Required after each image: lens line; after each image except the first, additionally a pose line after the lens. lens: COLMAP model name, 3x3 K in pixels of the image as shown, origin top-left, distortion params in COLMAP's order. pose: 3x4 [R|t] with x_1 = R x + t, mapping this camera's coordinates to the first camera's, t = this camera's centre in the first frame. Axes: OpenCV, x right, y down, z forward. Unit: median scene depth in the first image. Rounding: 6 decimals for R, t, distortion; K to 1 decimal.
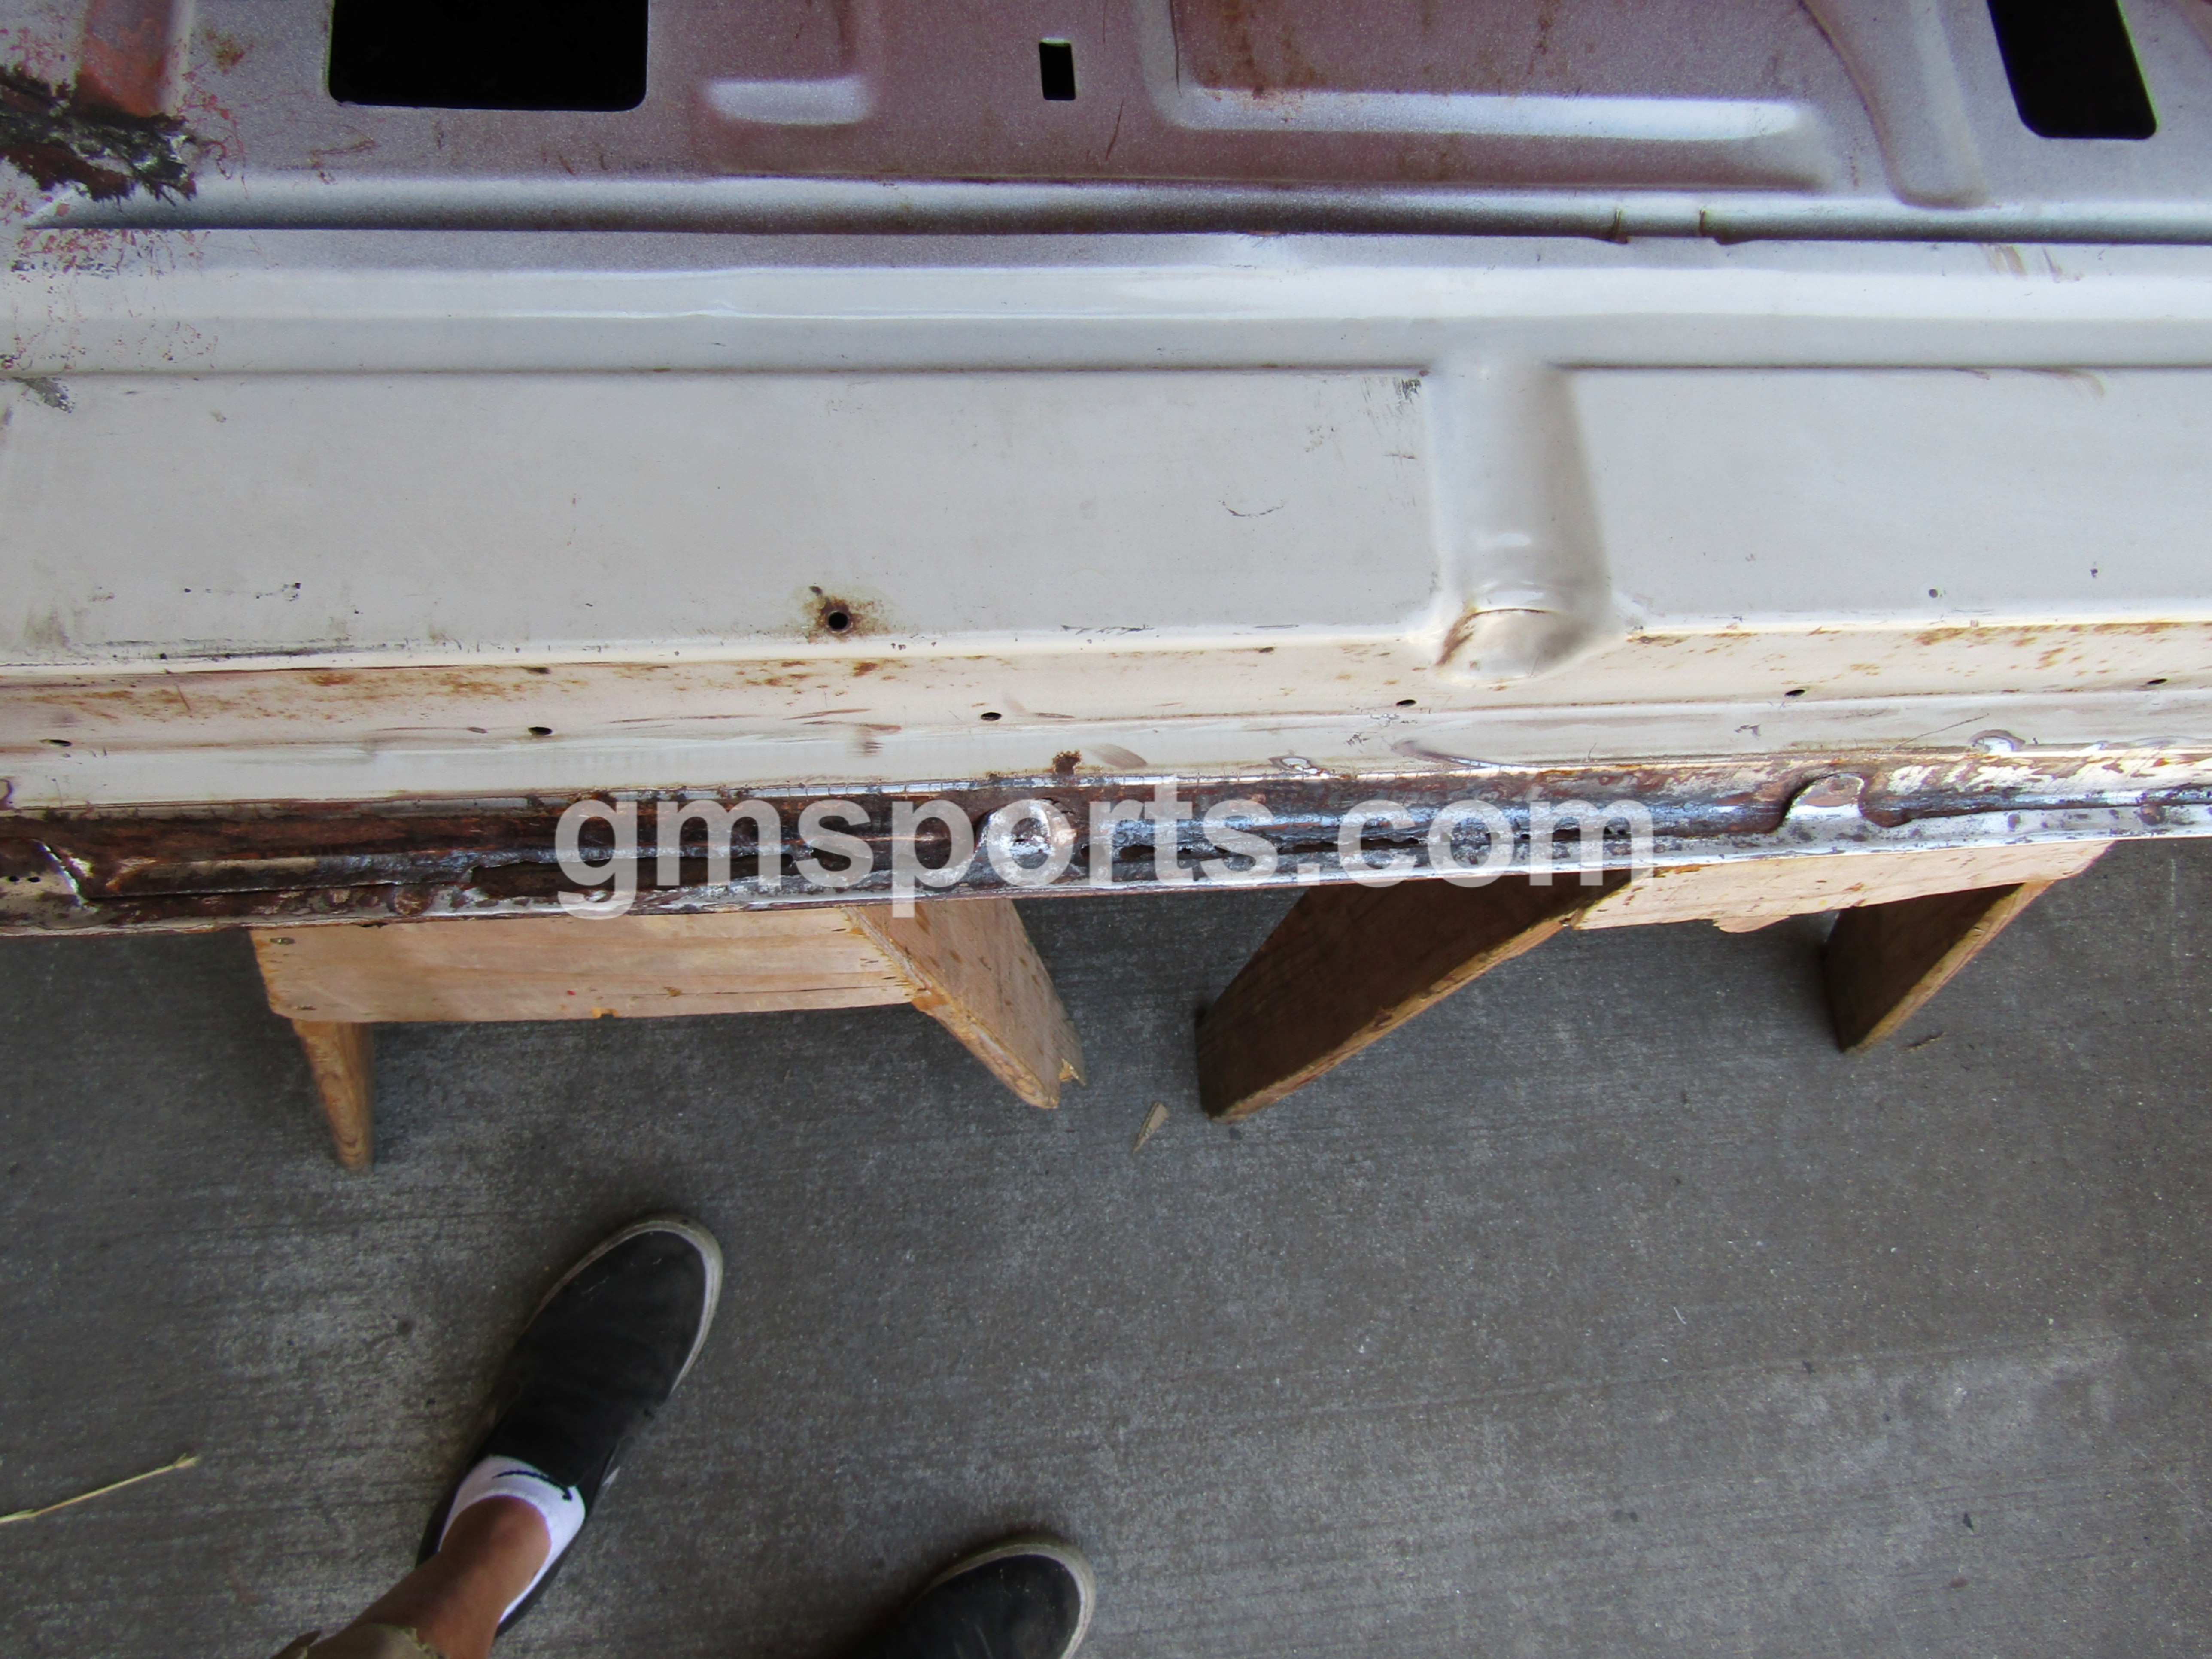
lens RADIAL K [[1568.6, 0, 1102.1], [0, 1568.6, 831.9], [0, 0, 1]] dist [-0.008650, 0.001649]
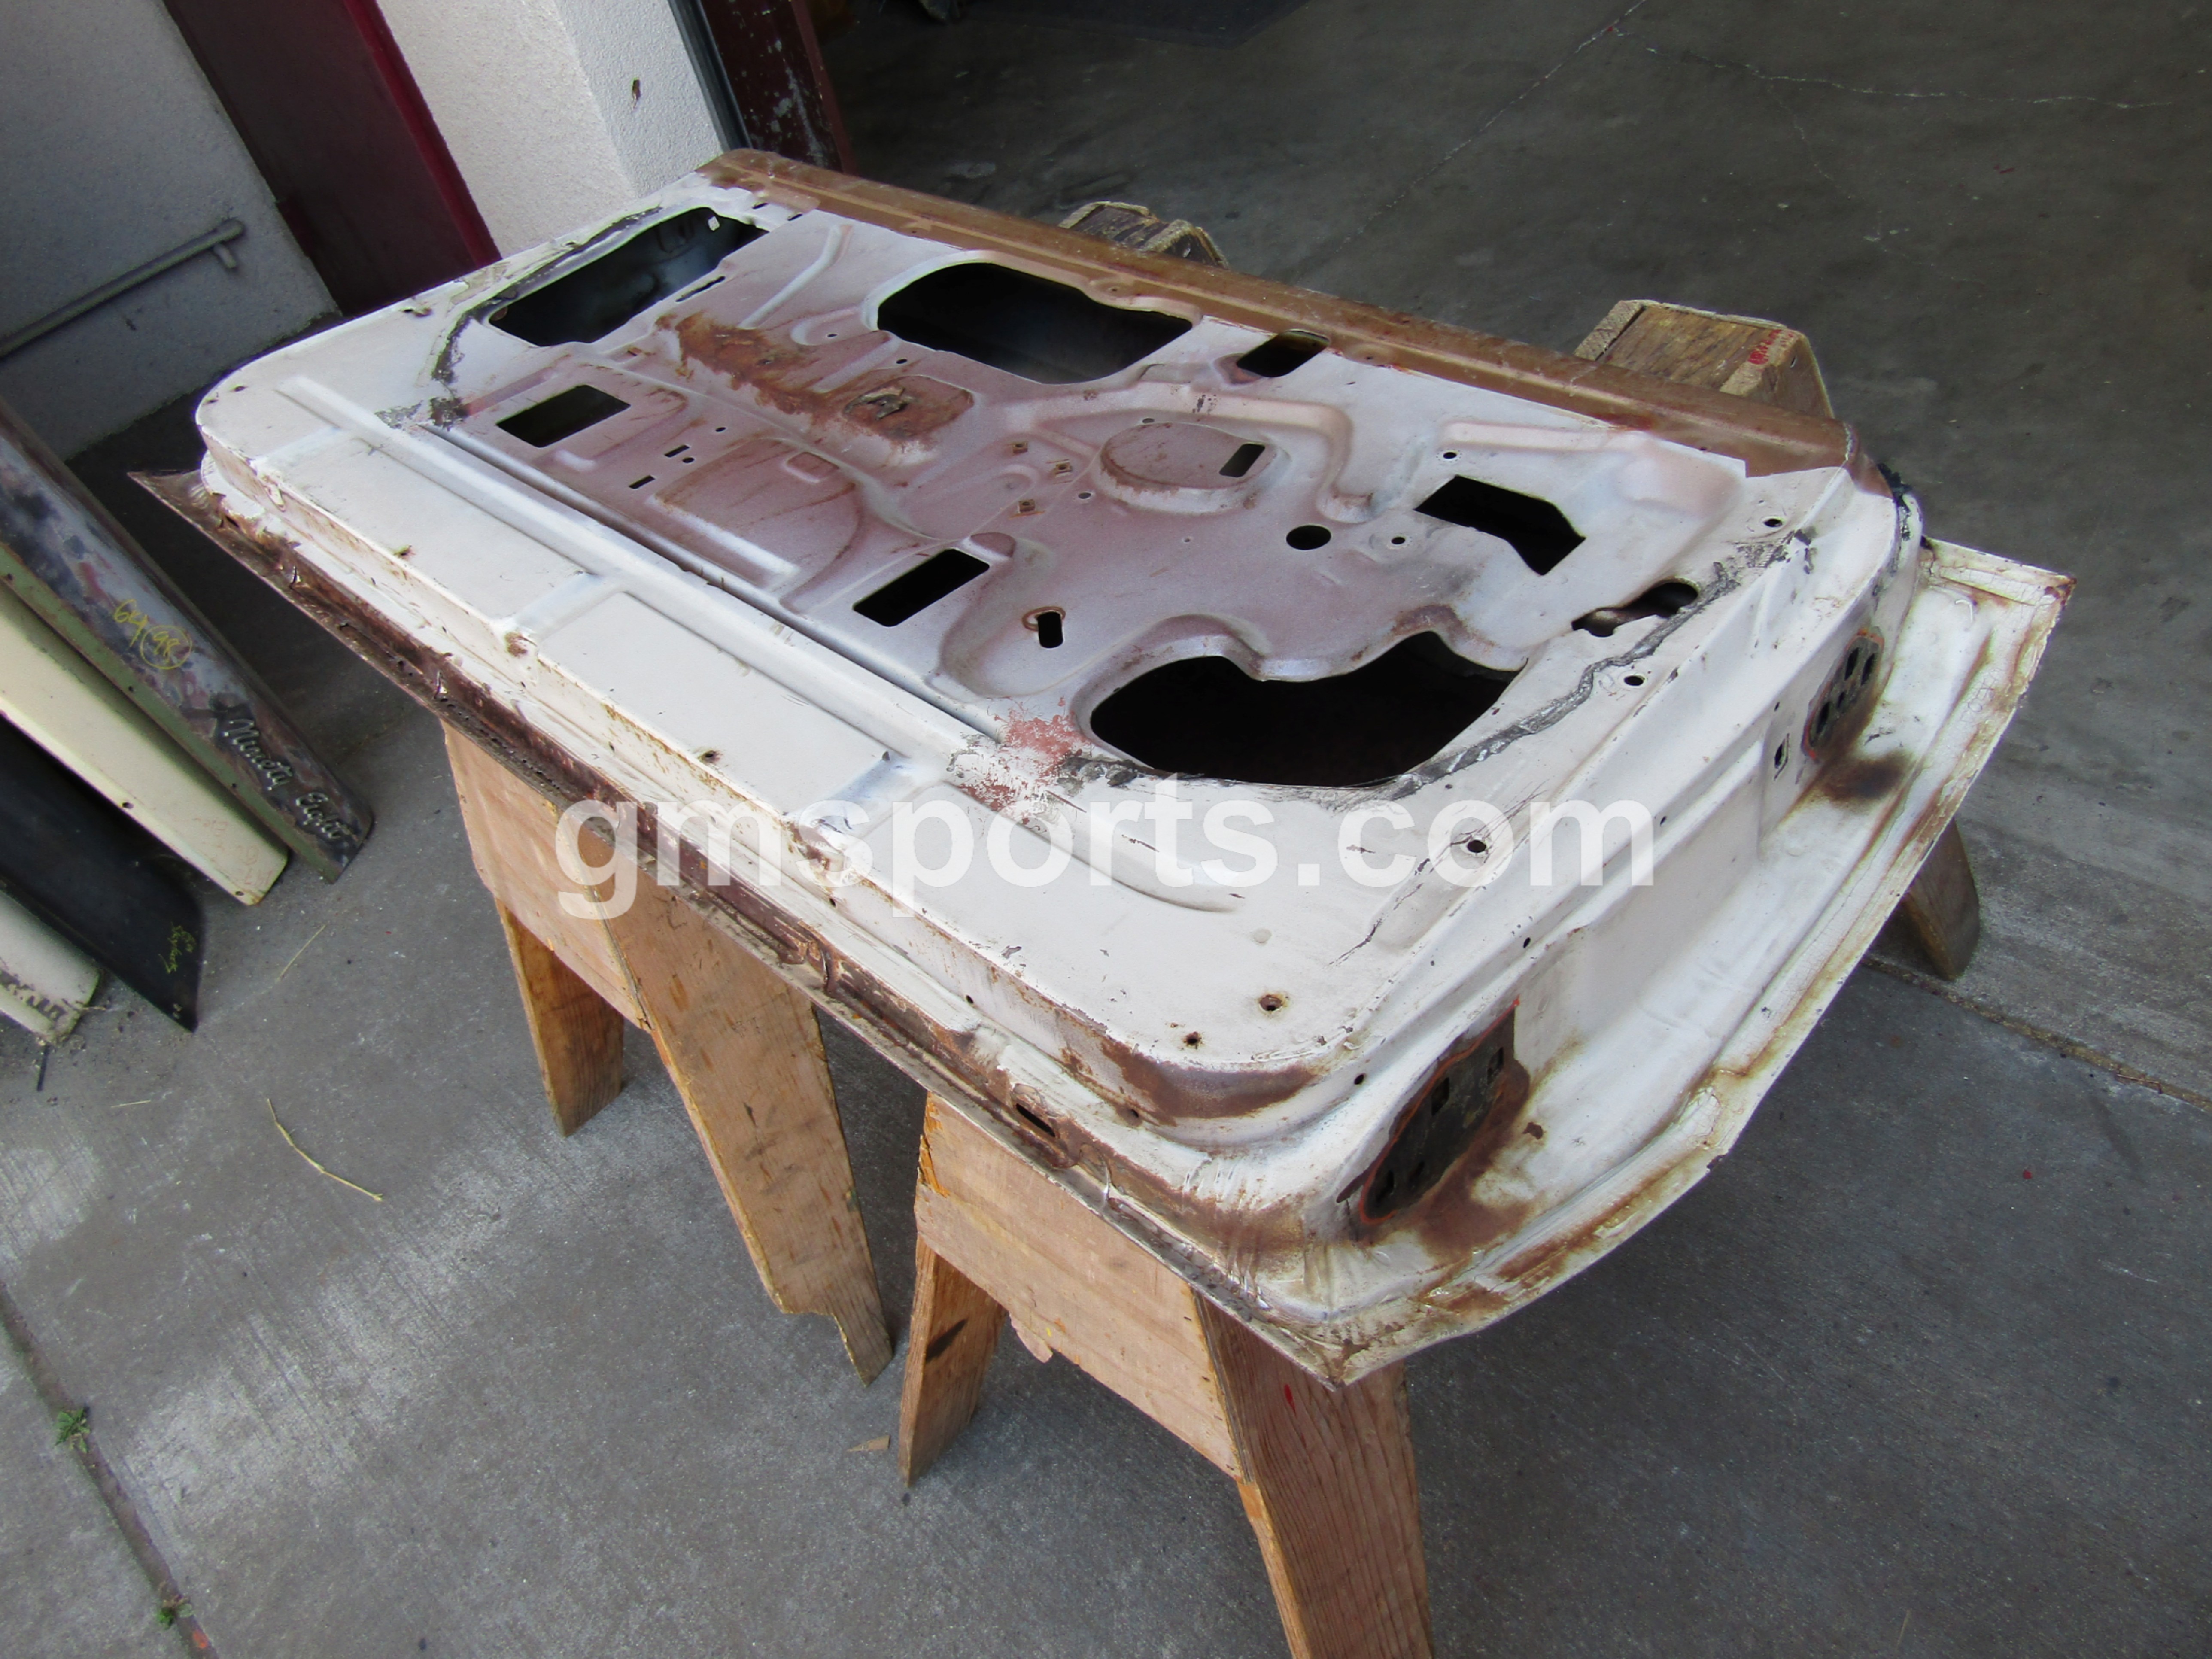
lens RADIAL K [[1568.6, 0, 1106.4], [0, 1568.6, 829.3], [0, 0, 1]] dist [-0.008650, 0.001649]
pose [[0.634152, 0.348534, -0.690200, 0.827262], [-0.658518, 0.711267, -0.245871, 0.024856], [0.405222, 0.610429, 0.680567, -0.048625]]
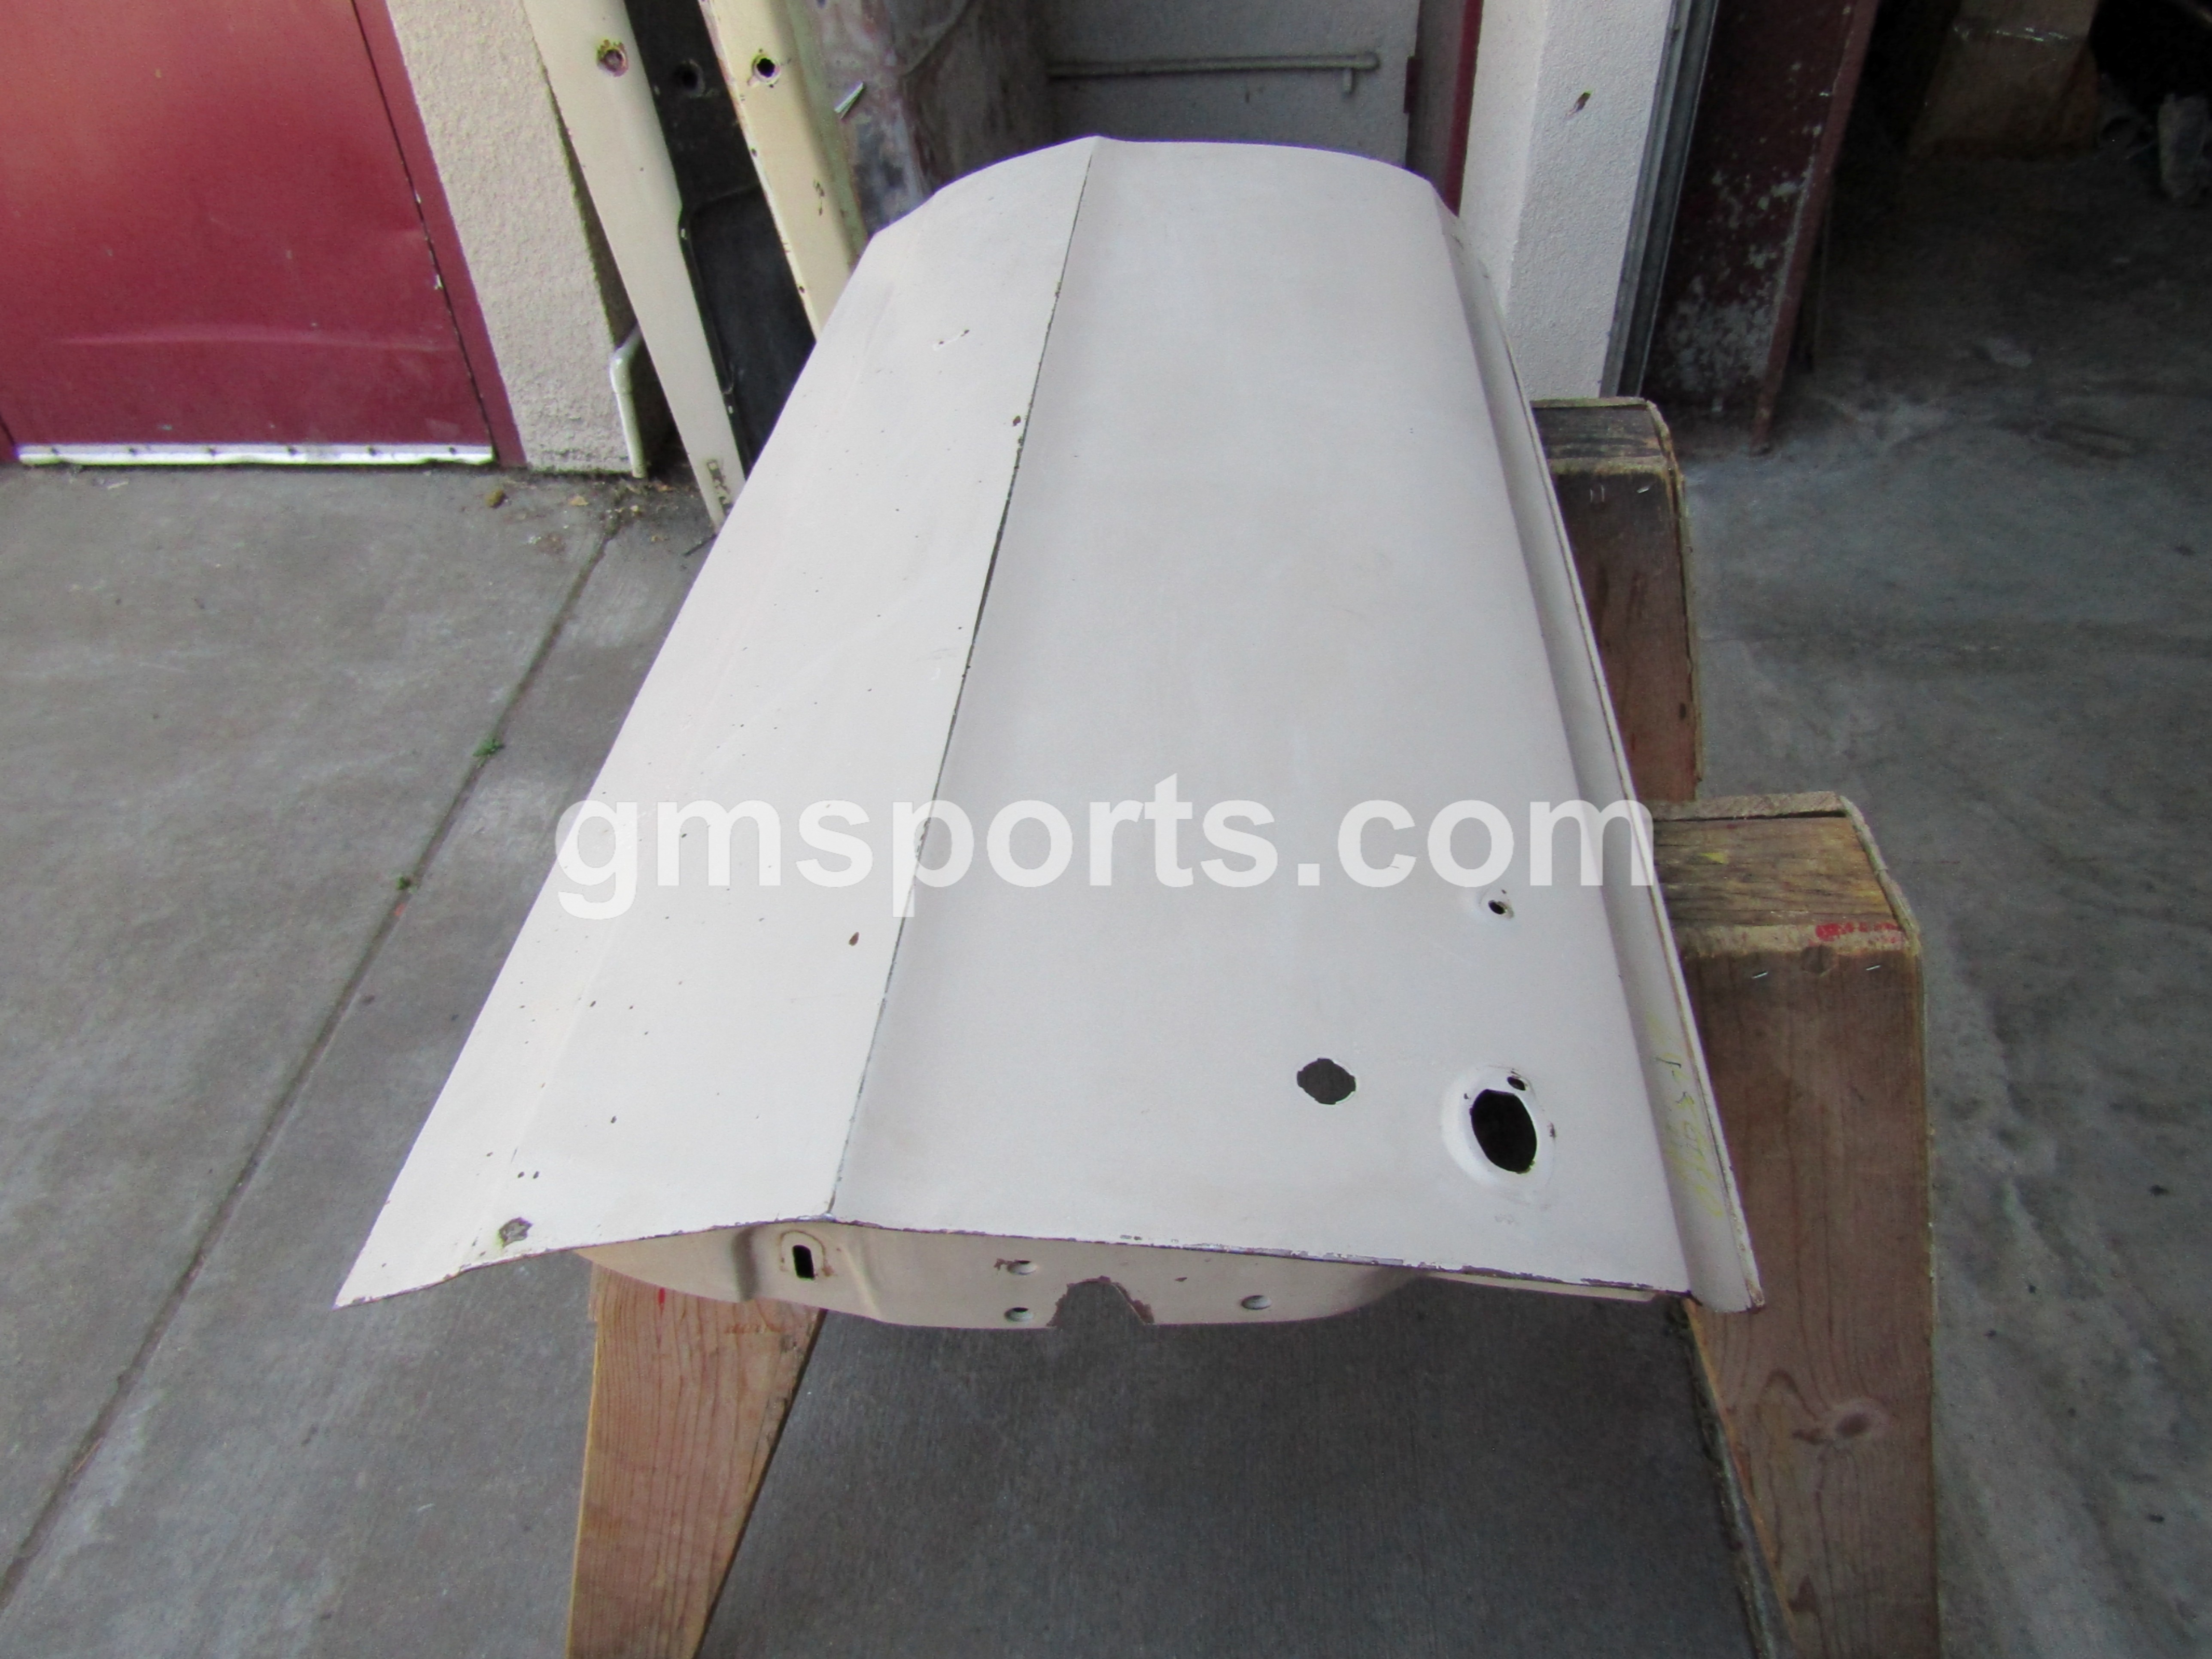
lens RADIAL K [[1568.6, 0, 1098.7], [0, 1568.6, 841.5], [0, 0, 1]] dist [-0.008650, 0.001649]
pose [[-0.155254, 0.569066, -0.807502, 0.978032], [-0.966553, 0.081409, 0.243205, -0.521703], [0.204137, 0.818252, 0.537393, 0.058691]]
